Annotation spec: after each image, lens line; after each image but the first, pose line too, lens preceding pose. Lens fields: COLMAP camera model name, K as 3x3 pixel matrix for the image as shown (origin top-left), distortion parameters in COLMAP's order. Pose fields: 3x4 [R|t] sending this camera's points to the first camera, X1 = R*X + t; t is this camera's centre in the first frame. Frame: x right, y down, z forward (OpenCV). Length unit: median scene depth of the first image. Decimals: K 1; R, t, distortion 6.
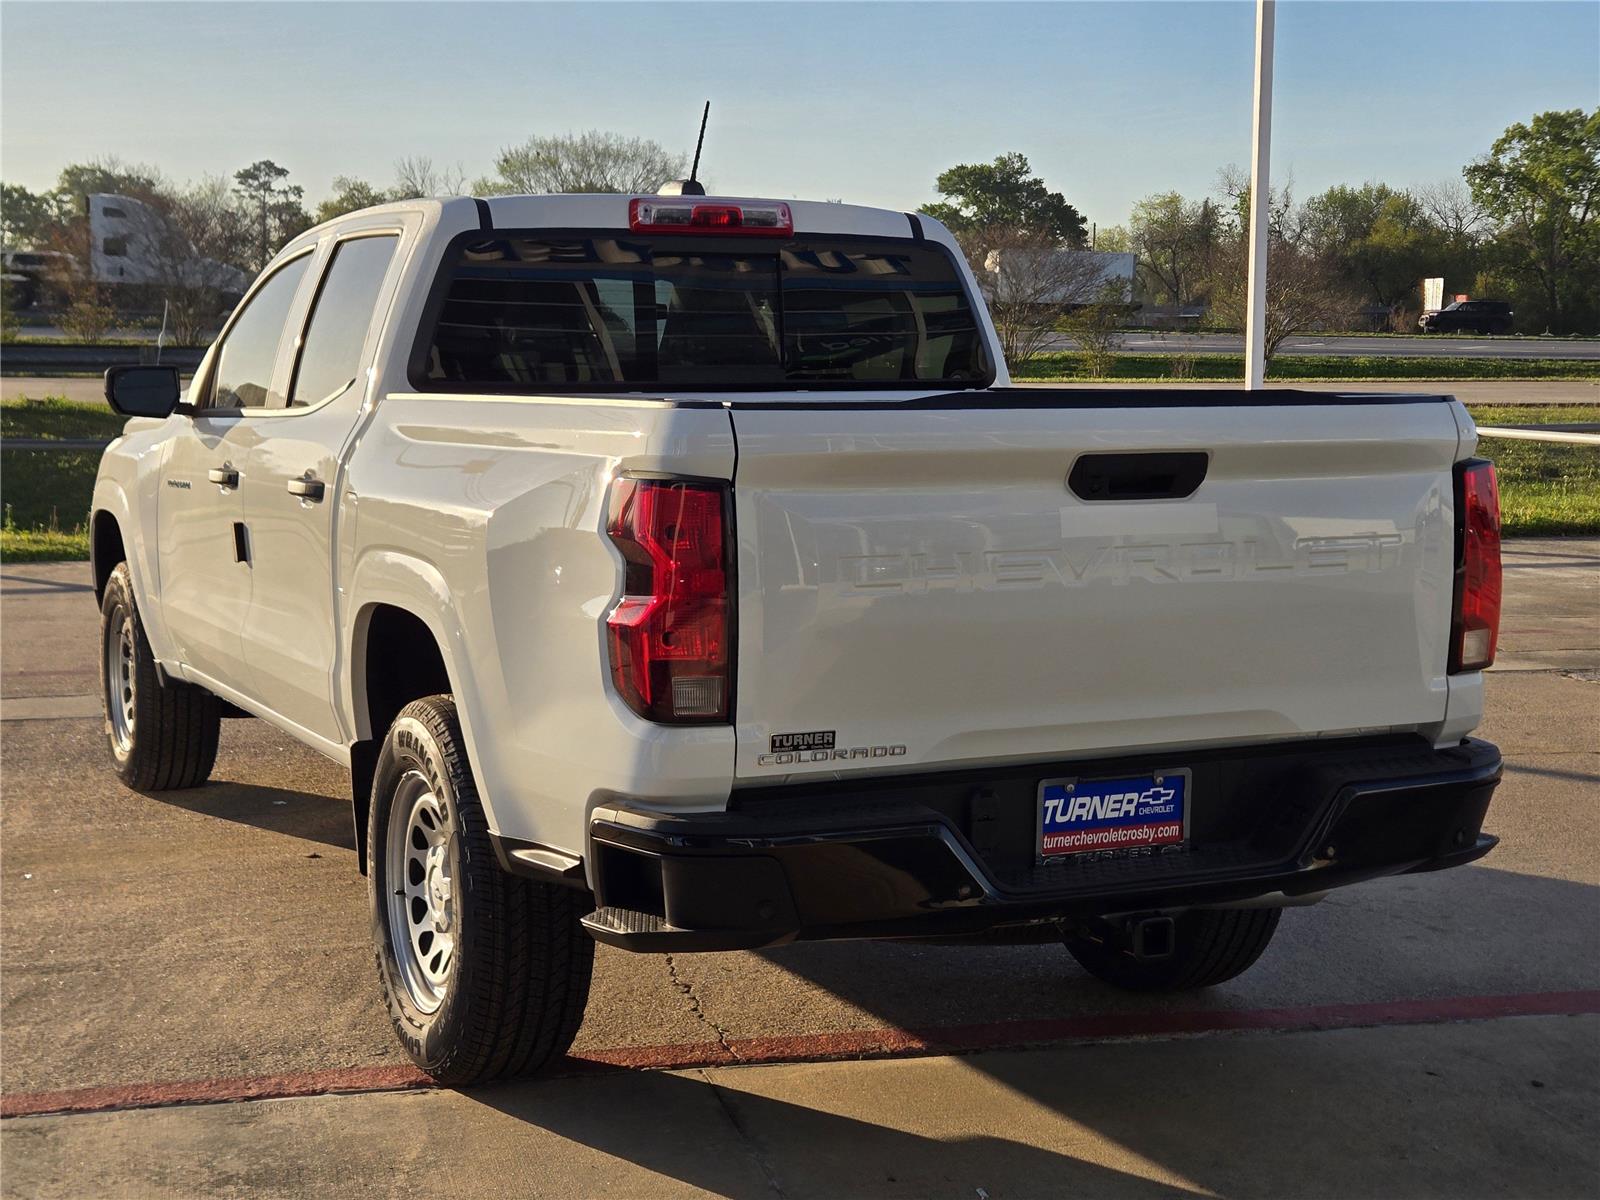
lens RADIAL K [[2446.5, 0, 800.0], [0, 2446.5, 600.0], [0, 0, 1]] dist [0.018716, -0.044645]
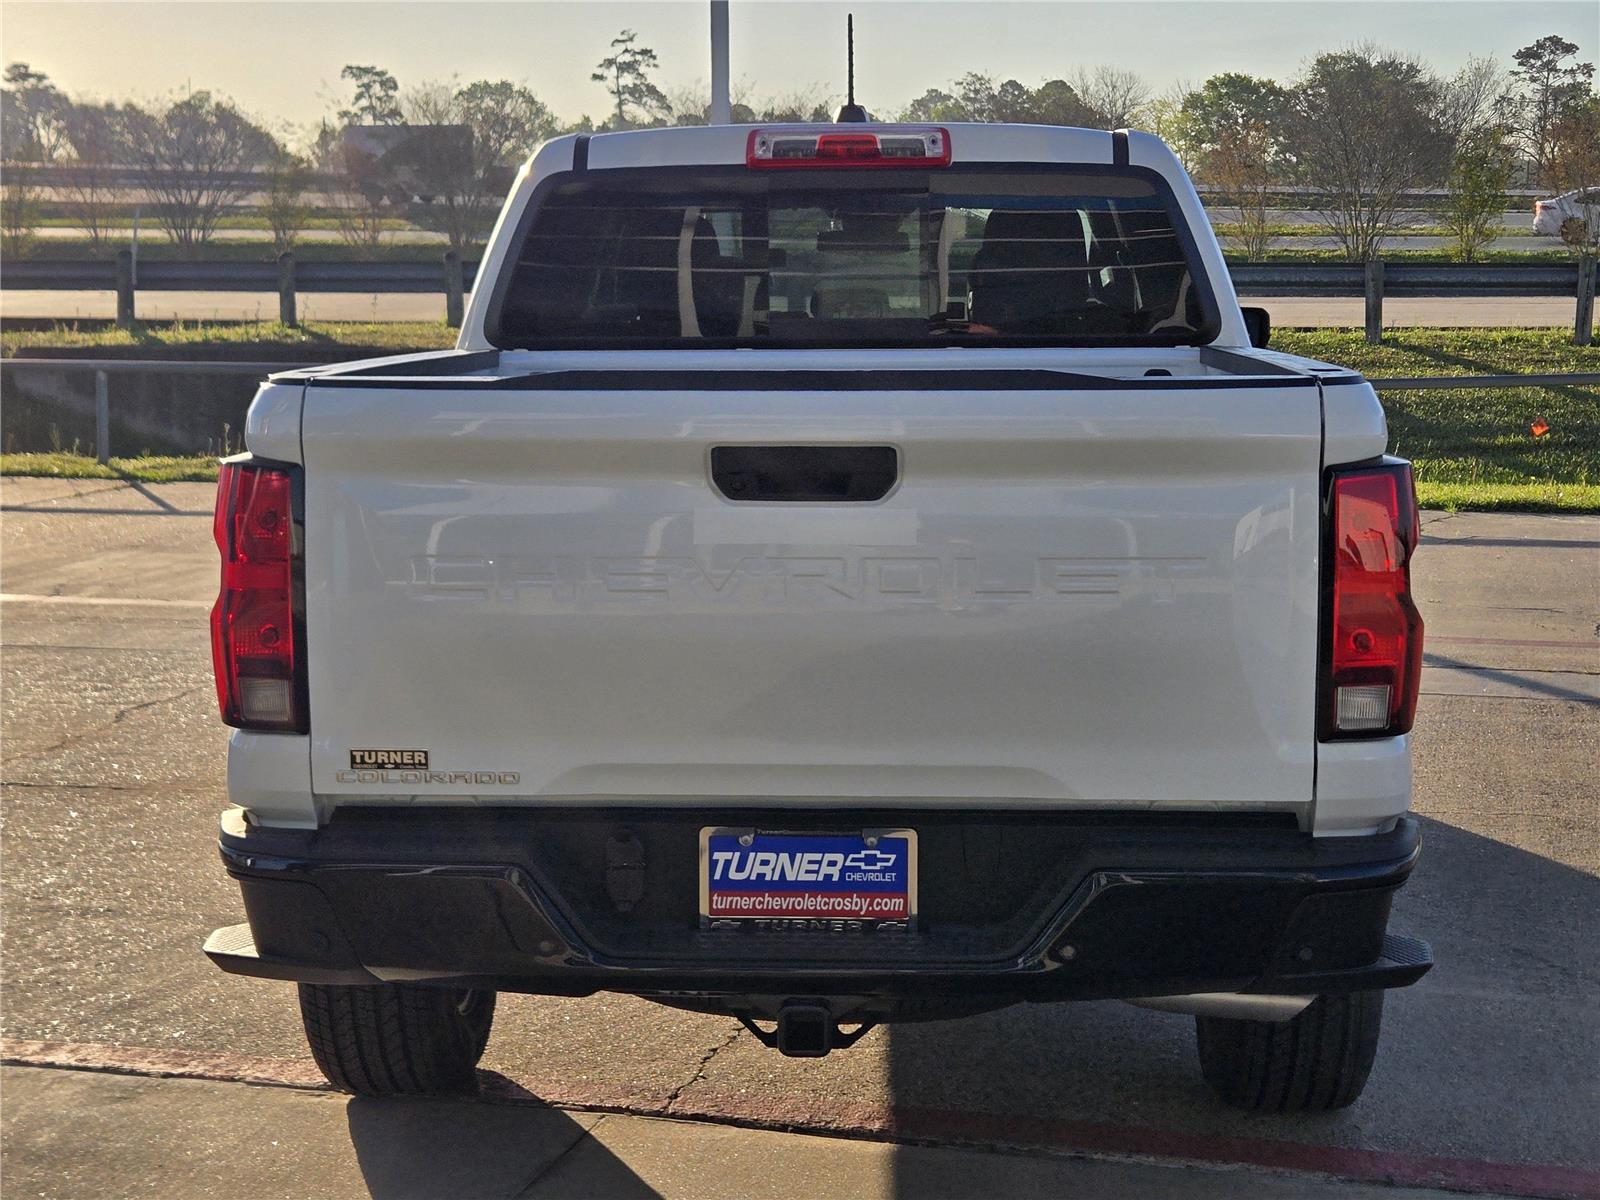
lens RADIAL K [[2740.4, 0, 768.1], [0, 2740.4, 601.3], [0, 0, 1]] dist [0.089662, 0.107777]
pose [[0.871417, 0.054044, -0.487556, 0.559544], [-0.042781, 0.998498, 0.034218, -0.036978], [0.488673, -0.008960, 0.872421, 0.177441]]
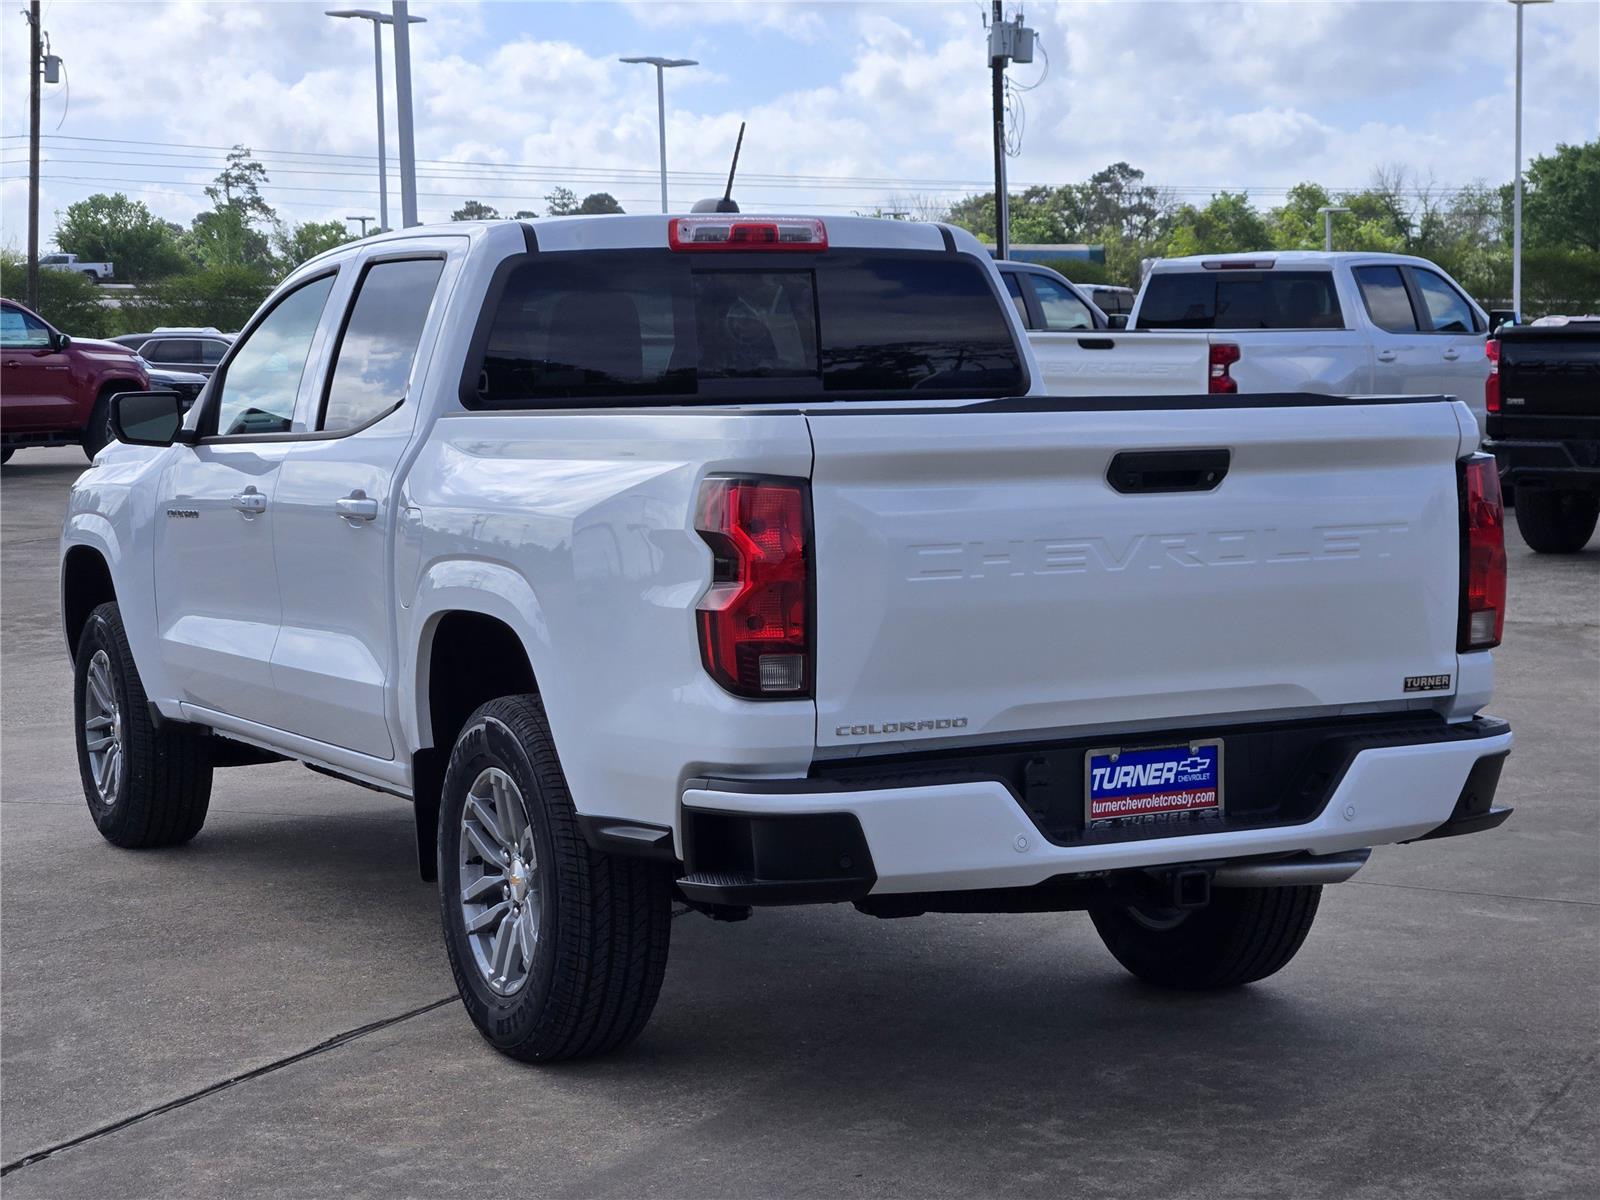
lens RADIAL K [[2947.7, 0, 800.0], [0, 2947.7, 600.0], [0, 0, 1]] dist [-0.536242, 3.746179]
pose [[0.999840, -0.016615, 0.006594, -0.037277], [0.016750, 0.999641, -0.020899, 0.030713], [-0.006244, 0.021006, 0.999760, -0.301969]]
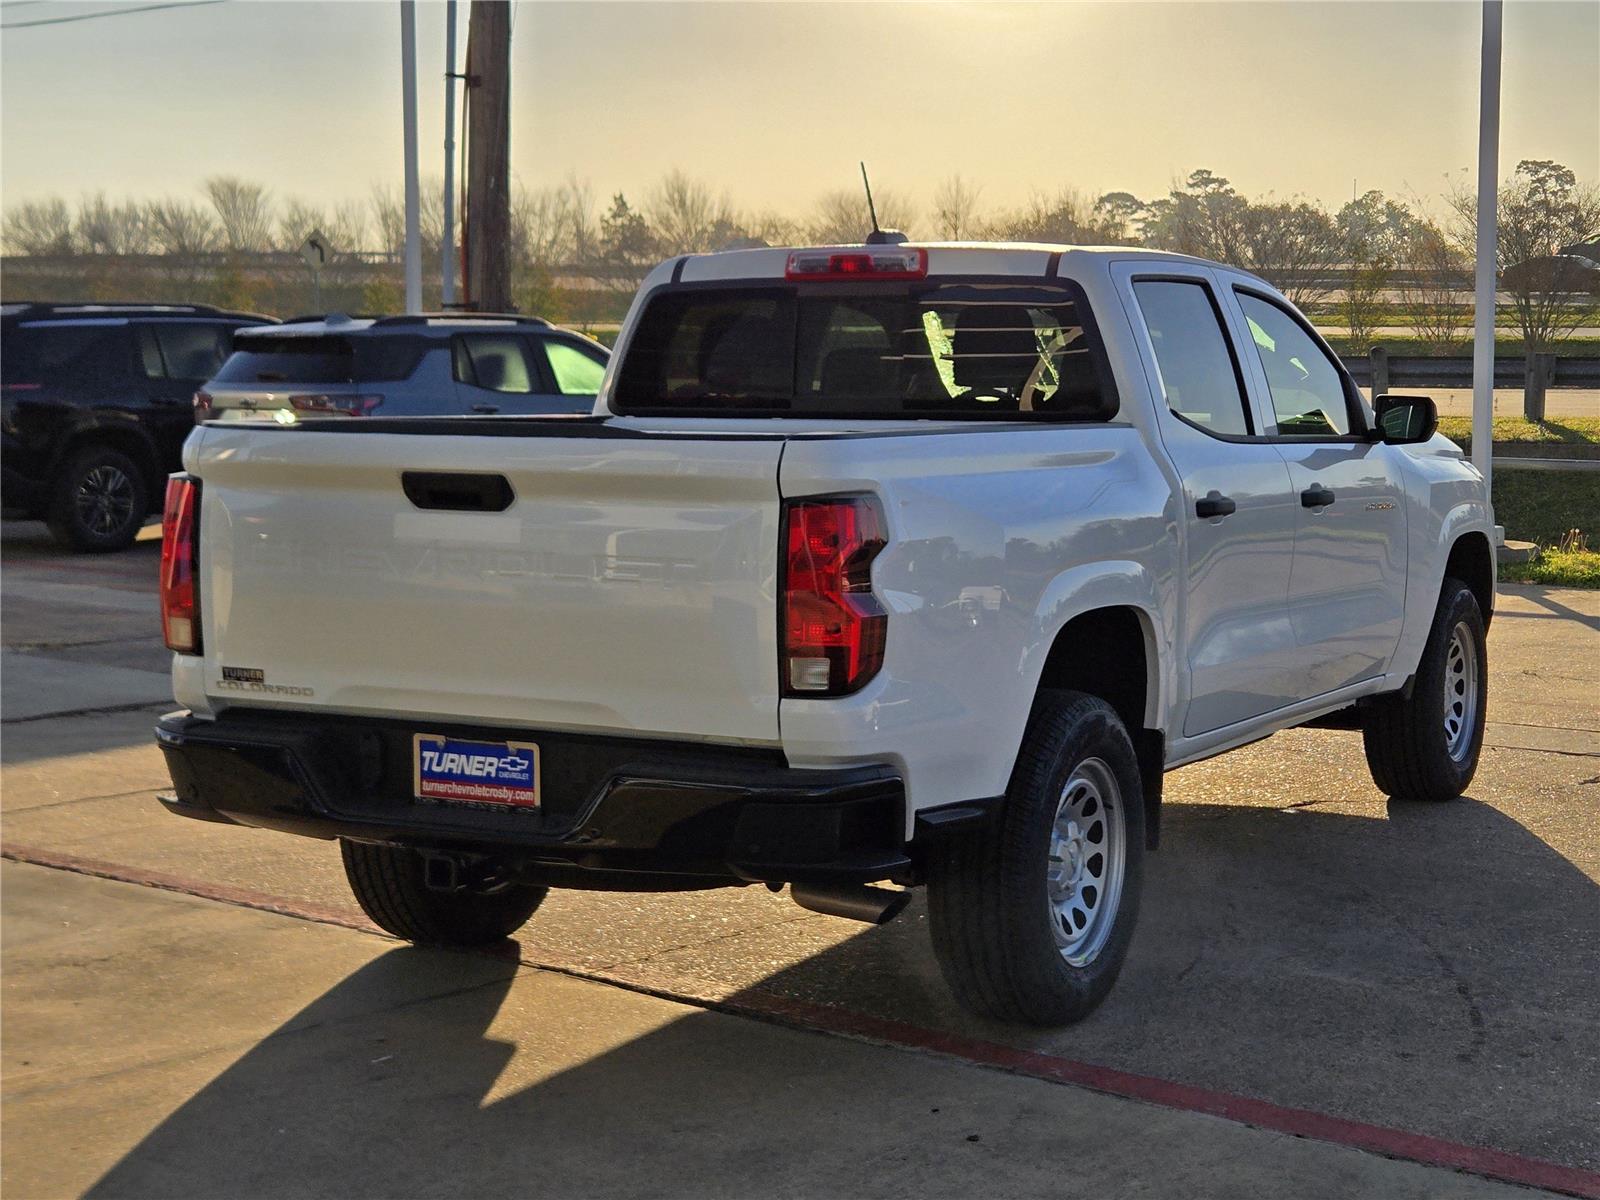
lens RADIAL K [[2740.4, 0, 768.1], [0, 2740.4, 601.3], [0, 0, 1]] dist [0.089662, 0.107777]
pose [[0.585933, 0.073811, -0.806991, 1.276914], [-0.086859, 0.995827, 0.028016, -0.045759], [0.805691, 0.053679, 0.589899, 0.312342]]
